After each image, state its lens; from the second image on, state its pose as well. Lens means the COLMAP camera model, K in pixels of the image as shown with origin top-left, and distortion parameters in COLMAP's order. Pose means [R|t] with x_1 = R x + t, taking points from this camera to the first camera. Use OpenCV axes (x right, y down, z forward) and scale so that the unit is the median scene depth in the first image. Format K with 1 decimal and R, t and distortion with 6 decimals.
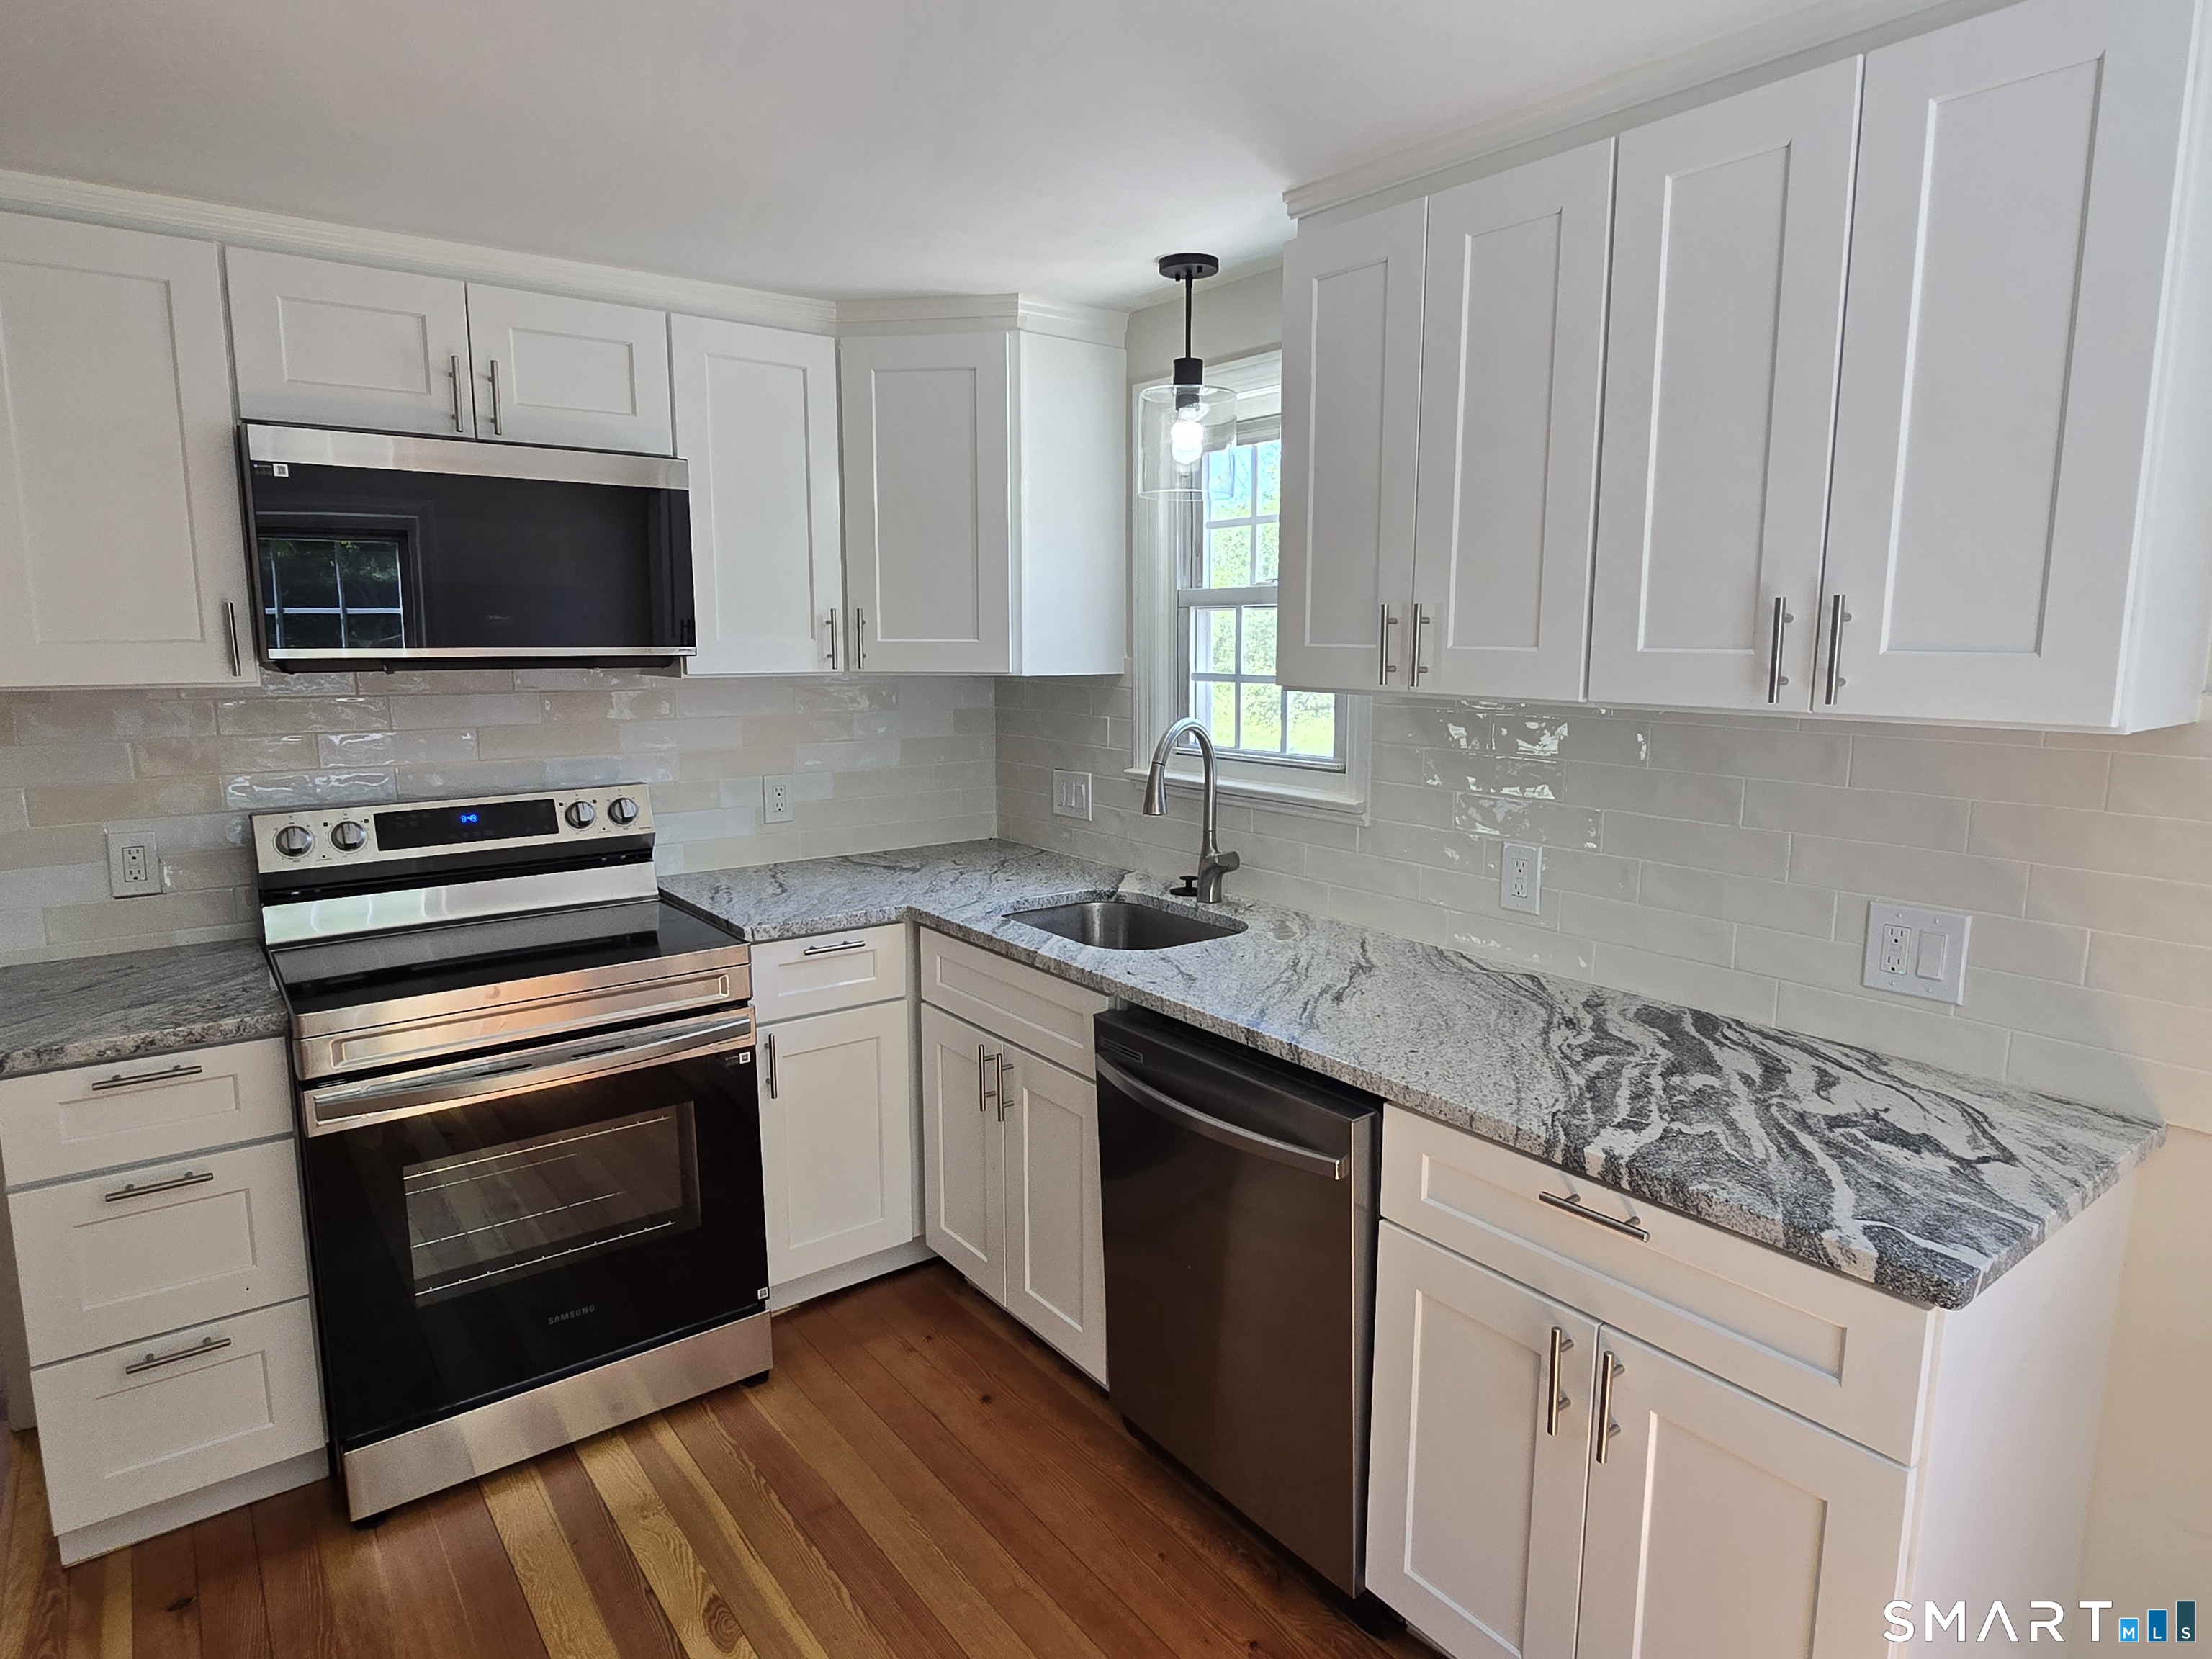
lens RADIAL K [[1262.4, 0, 1106.0], [0, 1262.4, 829.5], [0, 0, 1]] dist [0.002031, -0.004763]
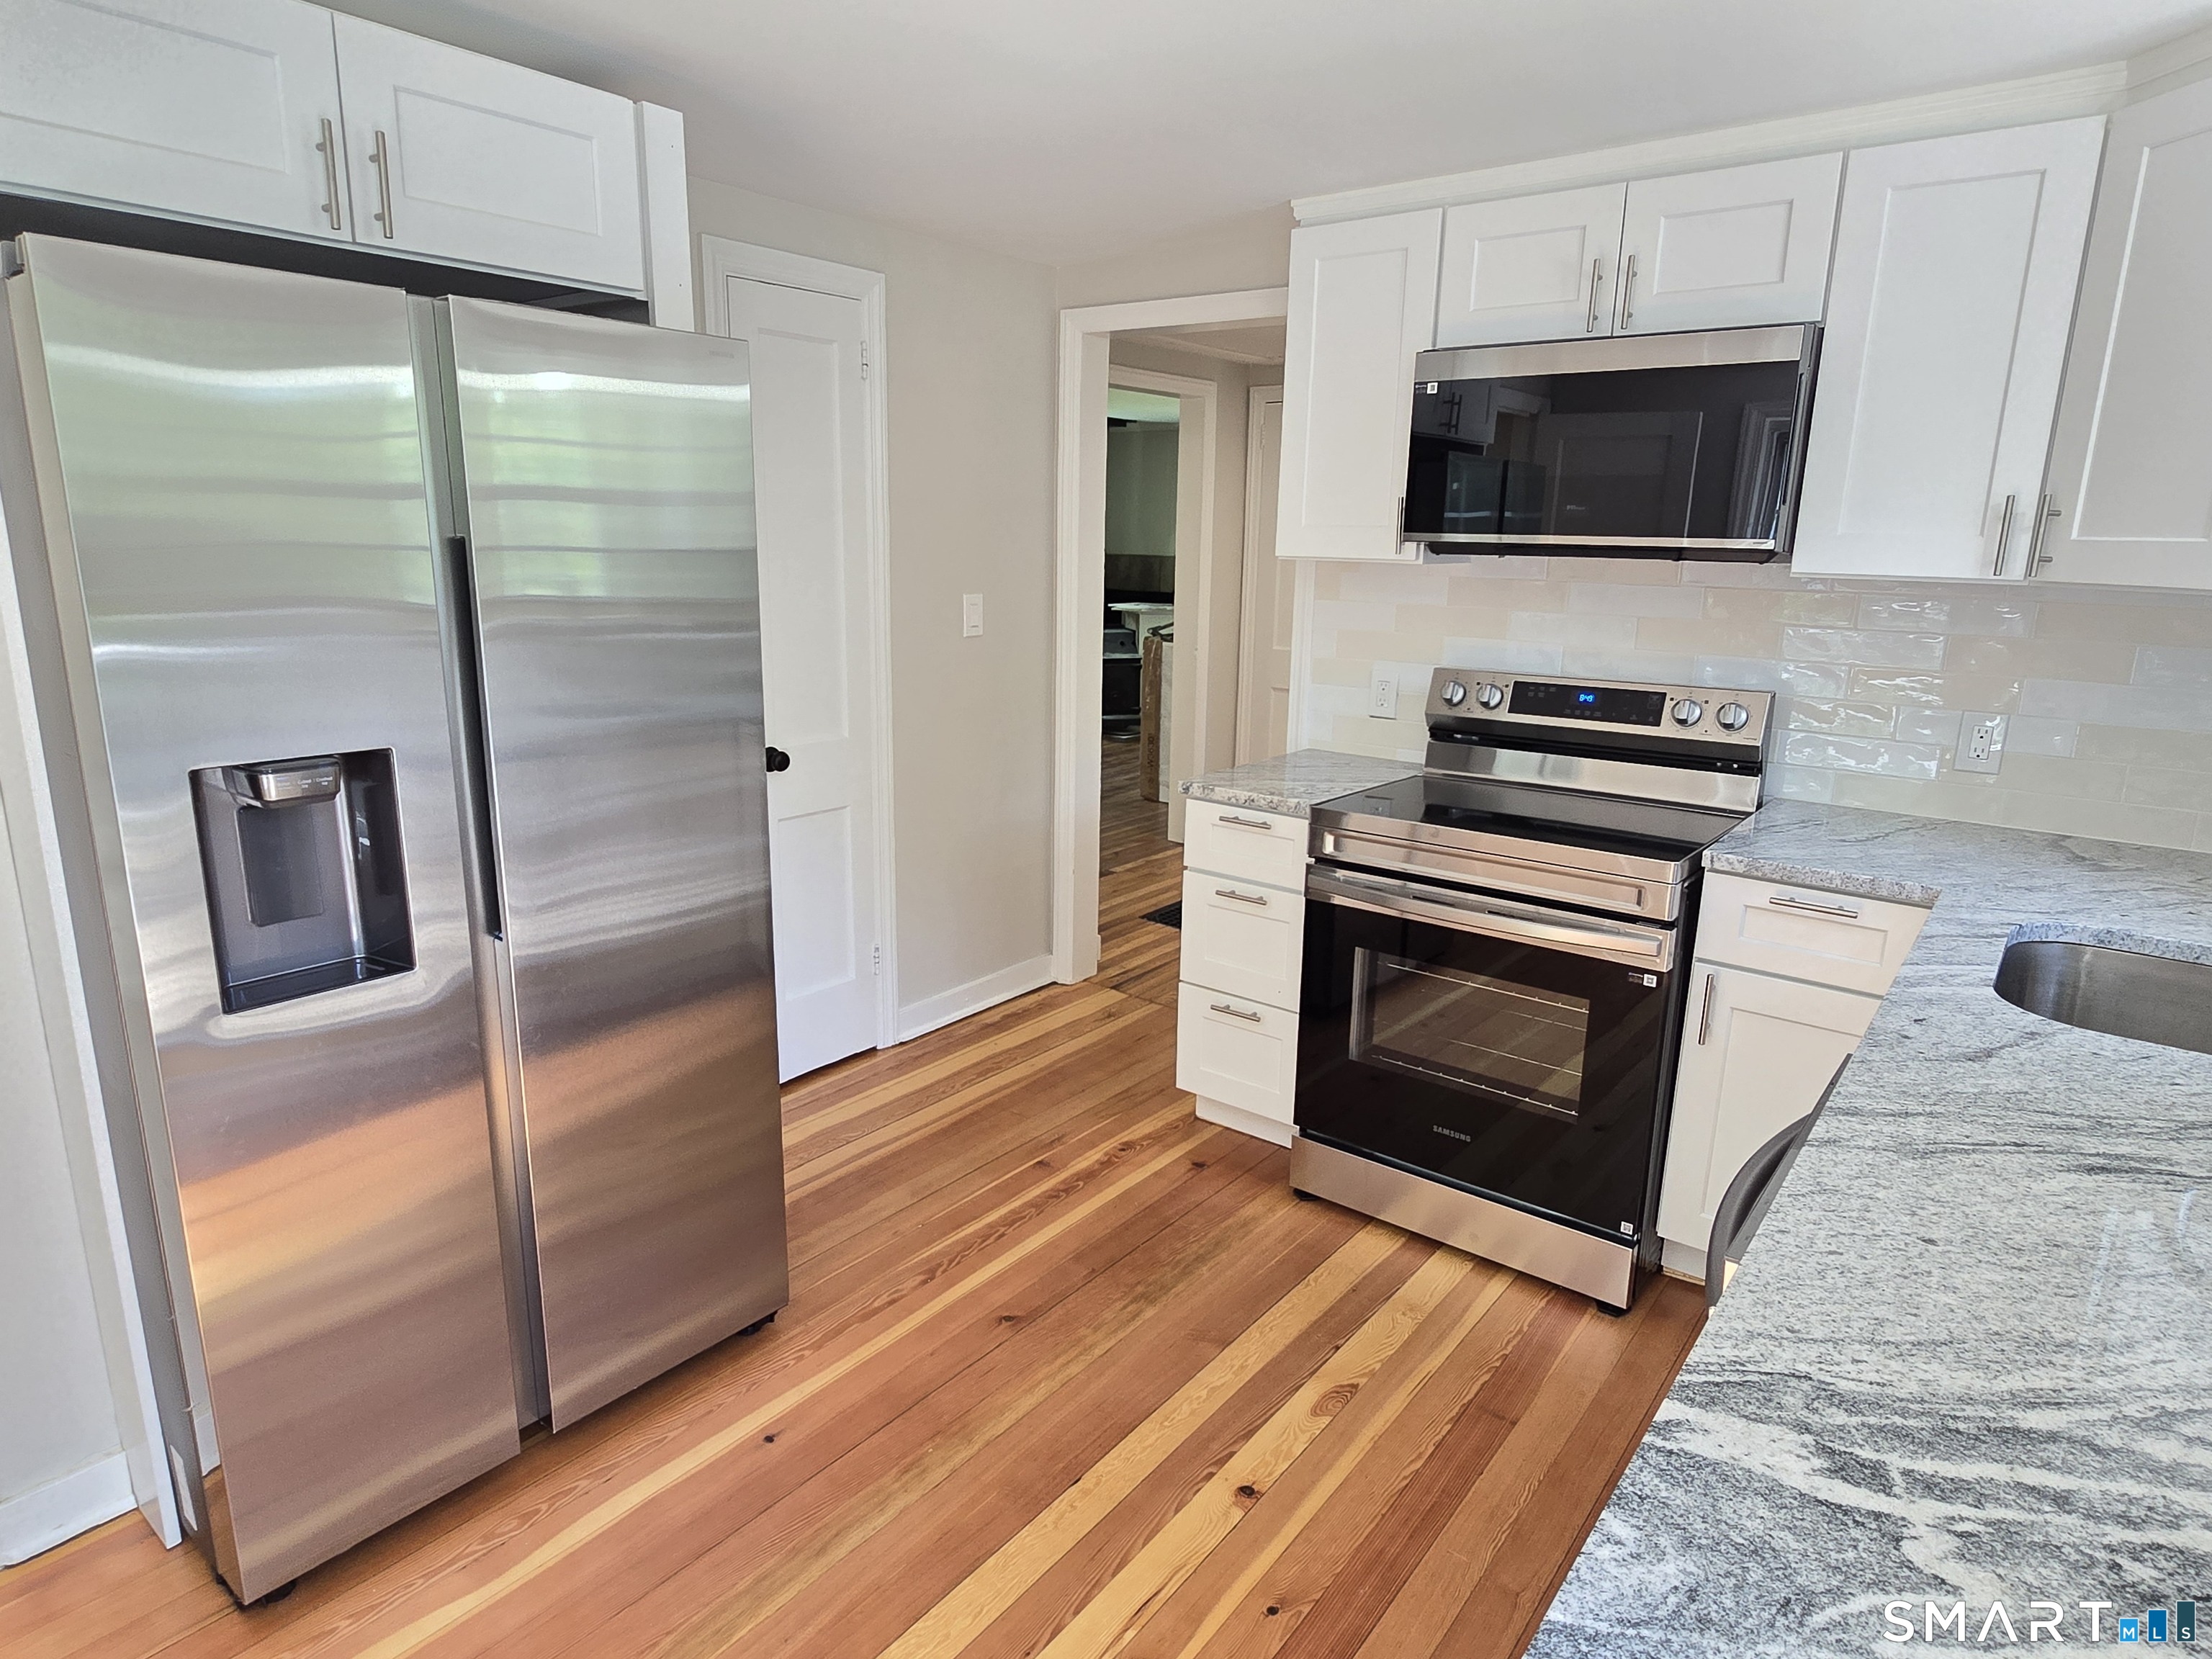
lens RADIAL K [[1262.4, 0, 1106.0], [0, 1262.4, 829.5], [0, 0, 1]] dist [0.002031, -0.004763]
pose [[0.252839, 0.225721, -0.940809, 0.460952], [-0.166996, 0.967991, 0.187363, -0.035610], [0.952987, 0.109739, 0.282441, 0.330080]]
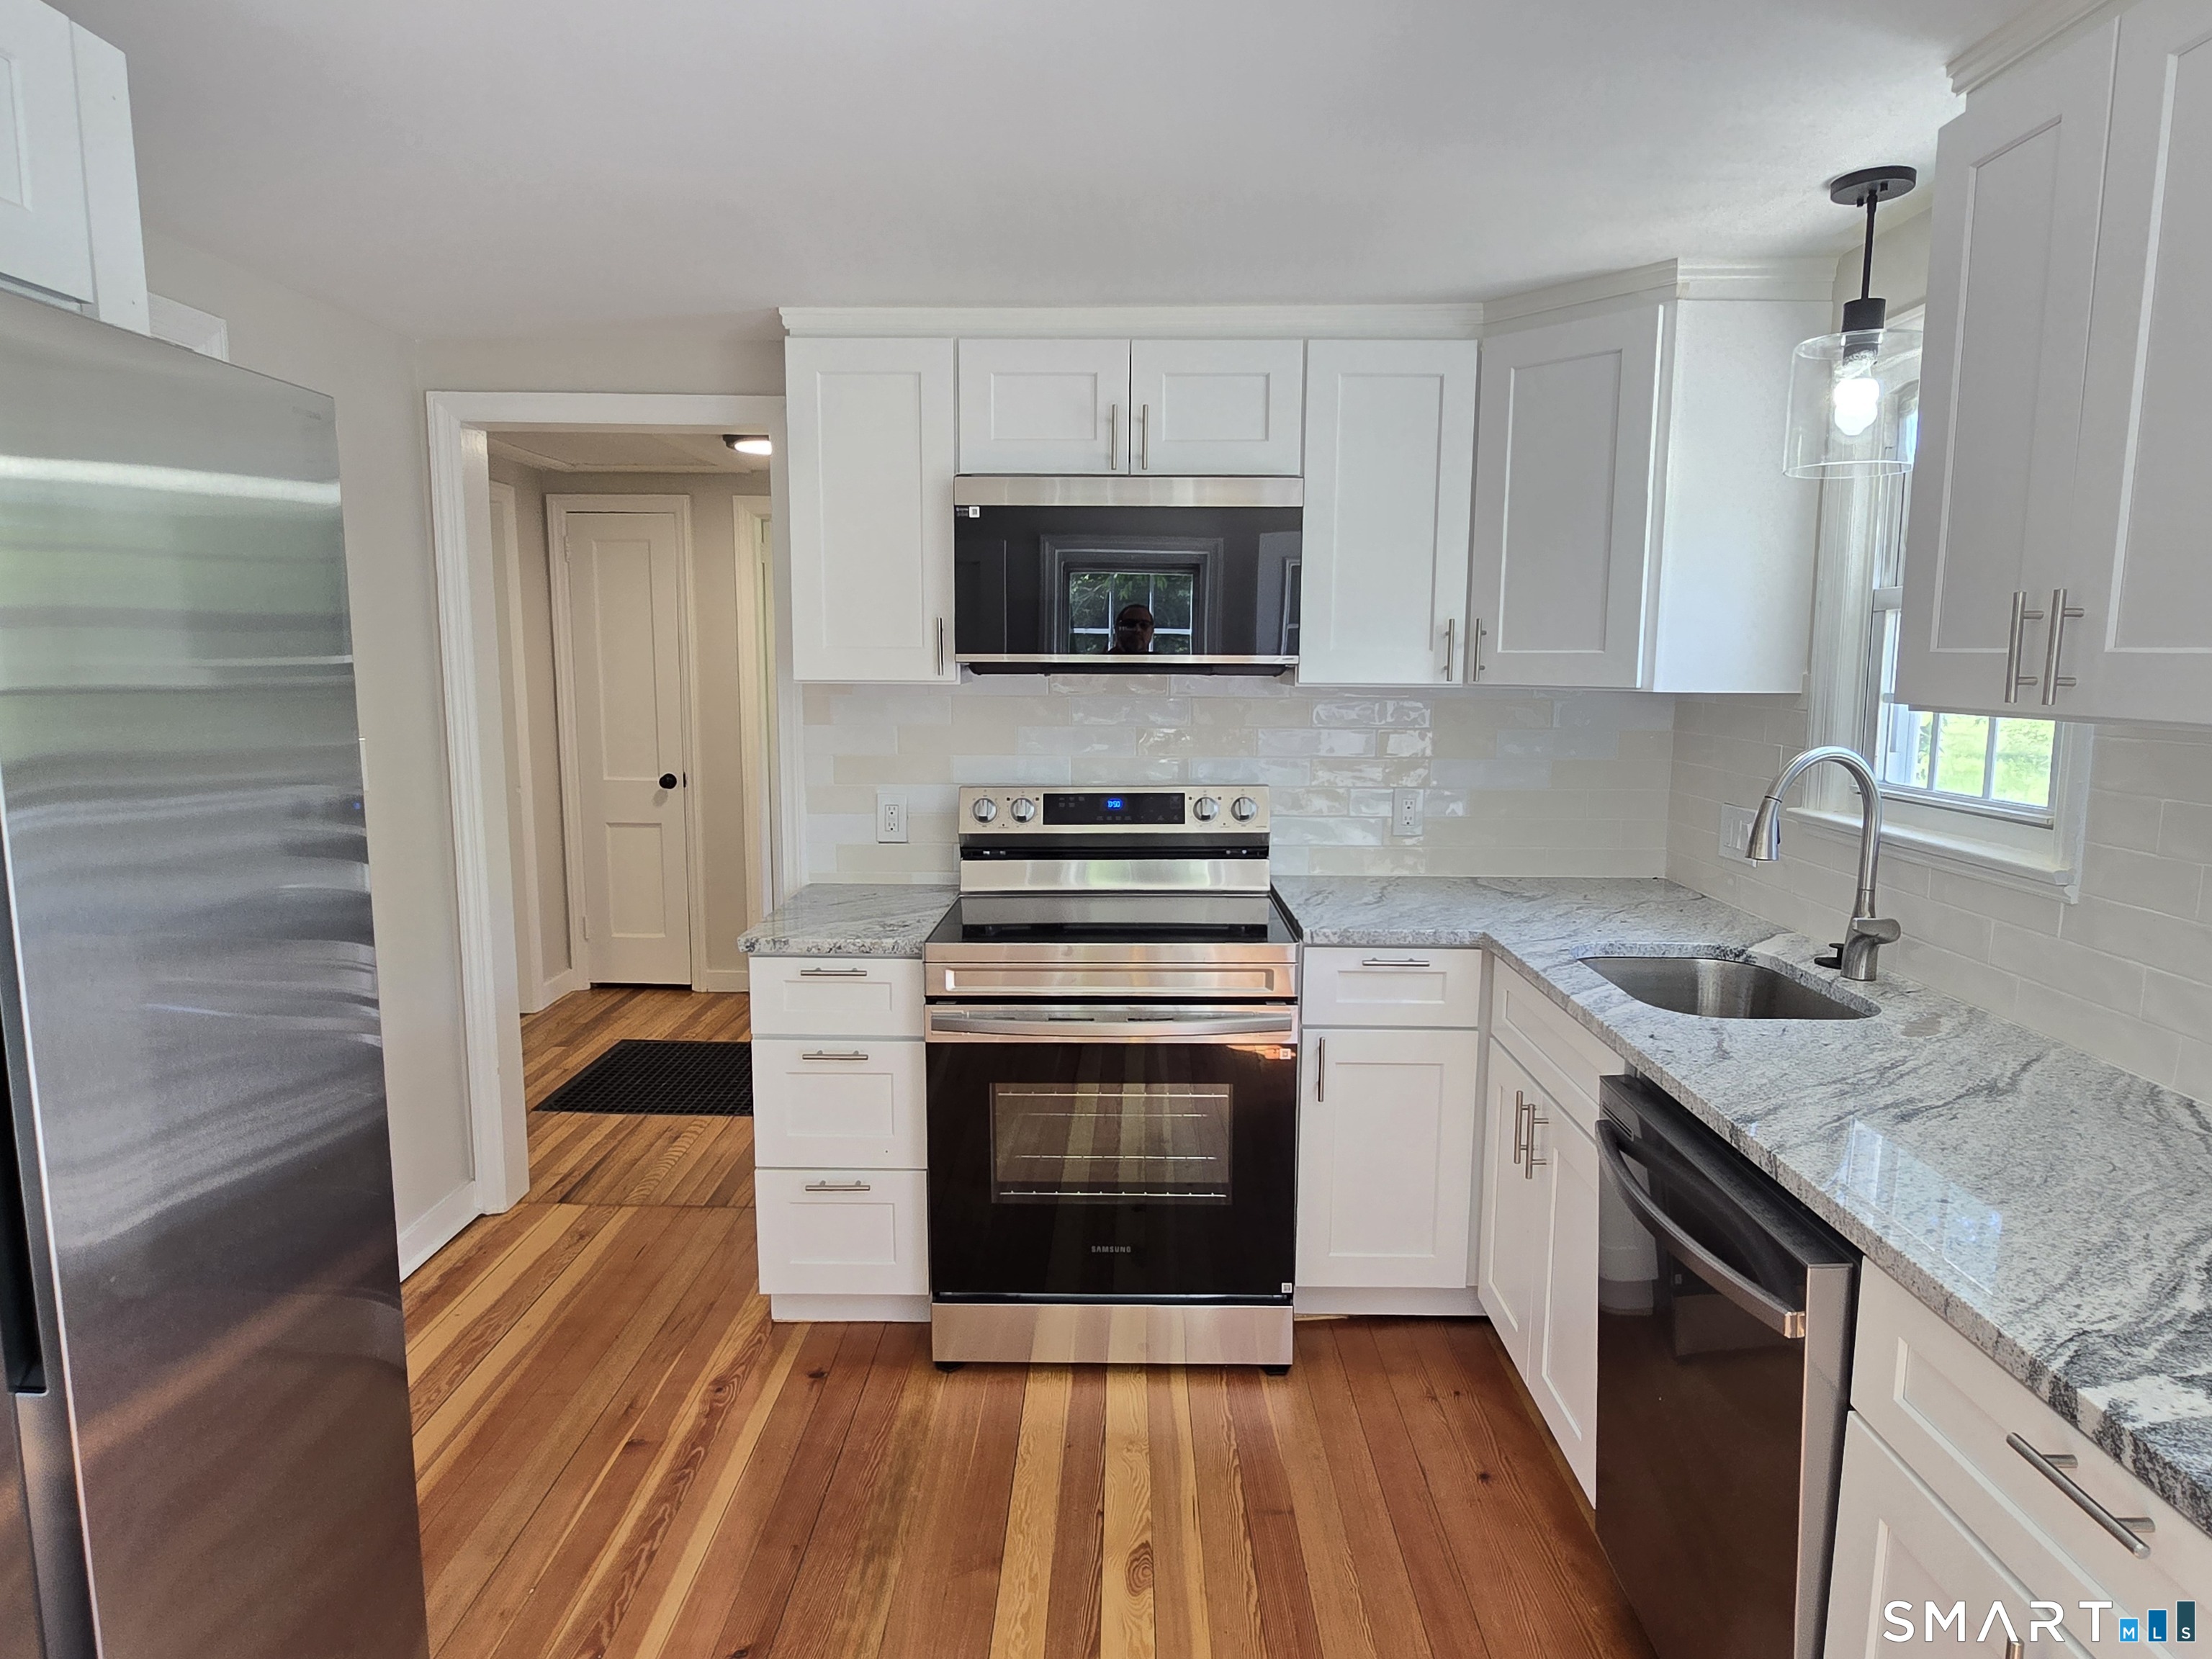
lens RADIAL K [[1262.4, 0, 1106.0], [0, 1262.4, 829.5], [0, 0, 1]] dist [0.002031, -0.004763]
pose [[0.787699, 0.085497, -0.610099, 0.206249], [-0.098666, 0.995048, 0.012055, 0.001231], [0.608108, 0.050700, 0.792234, 0.086272]]
